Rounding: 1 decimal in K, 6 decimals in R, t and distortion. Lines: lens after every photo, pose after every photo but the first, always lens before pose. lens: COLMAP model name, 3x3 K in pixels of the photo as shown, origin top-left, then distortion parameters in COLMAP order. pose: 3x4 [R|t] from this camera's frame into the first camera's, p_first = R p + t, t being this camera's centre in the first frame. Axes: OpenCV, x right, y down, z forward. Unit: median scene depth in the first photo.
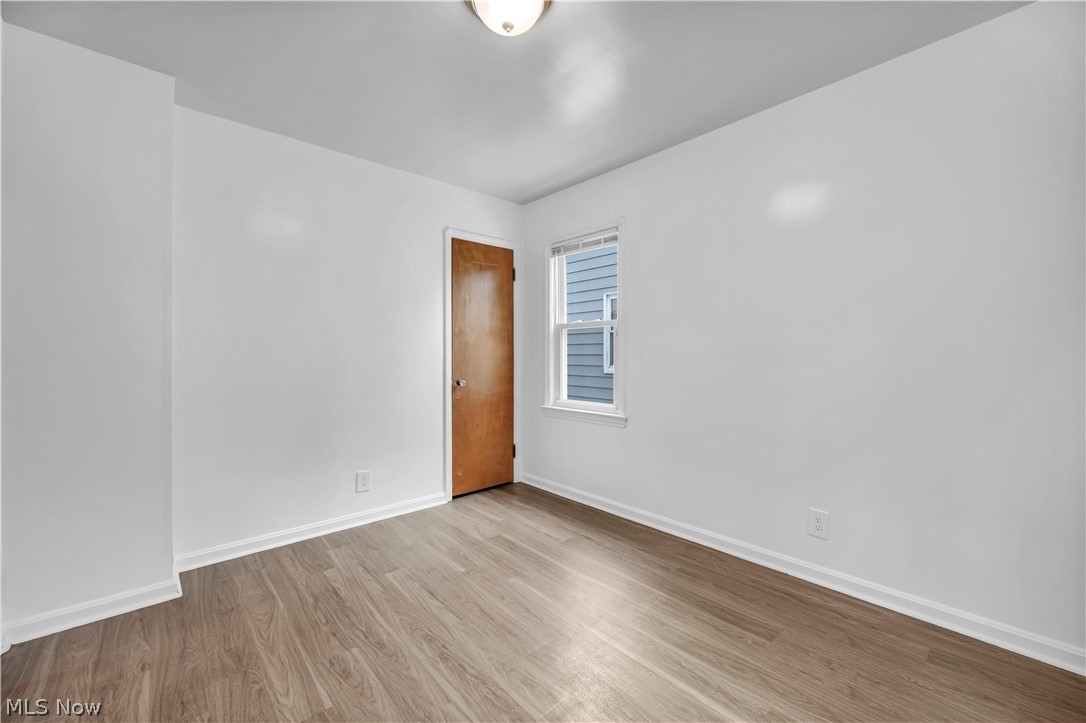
lens RADIAL K [[435.7, 0, 544.1], [0, 435.7, 349.0], [0, 0, 1]] dist [0.000647, -0.000105]
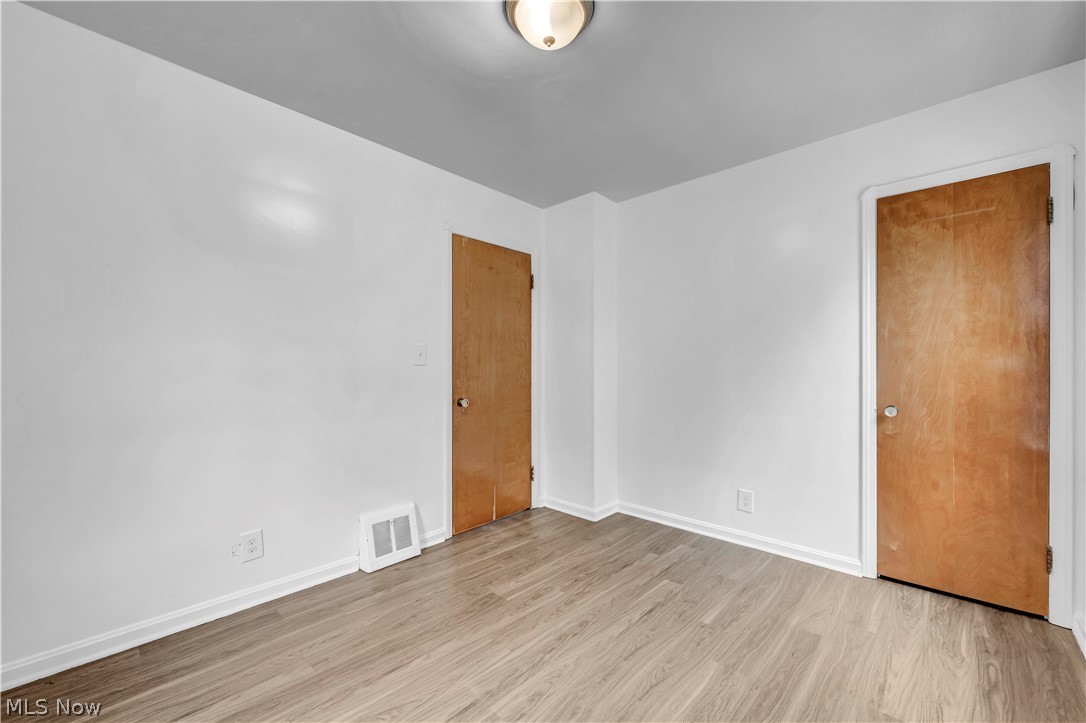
lens RADIAL K [[431.7, 0, 547.1], [0, 431.7, 365.2], [0, 0, 1]] dist [0.000451, -0.000037]
pose [[0.092692, -0.002111, -0.995693, 0.487498], [0.009756, 0.999952, -0.001211, 0.003535], [0.995647, -0.009602, 0.092708, 0.481232]]
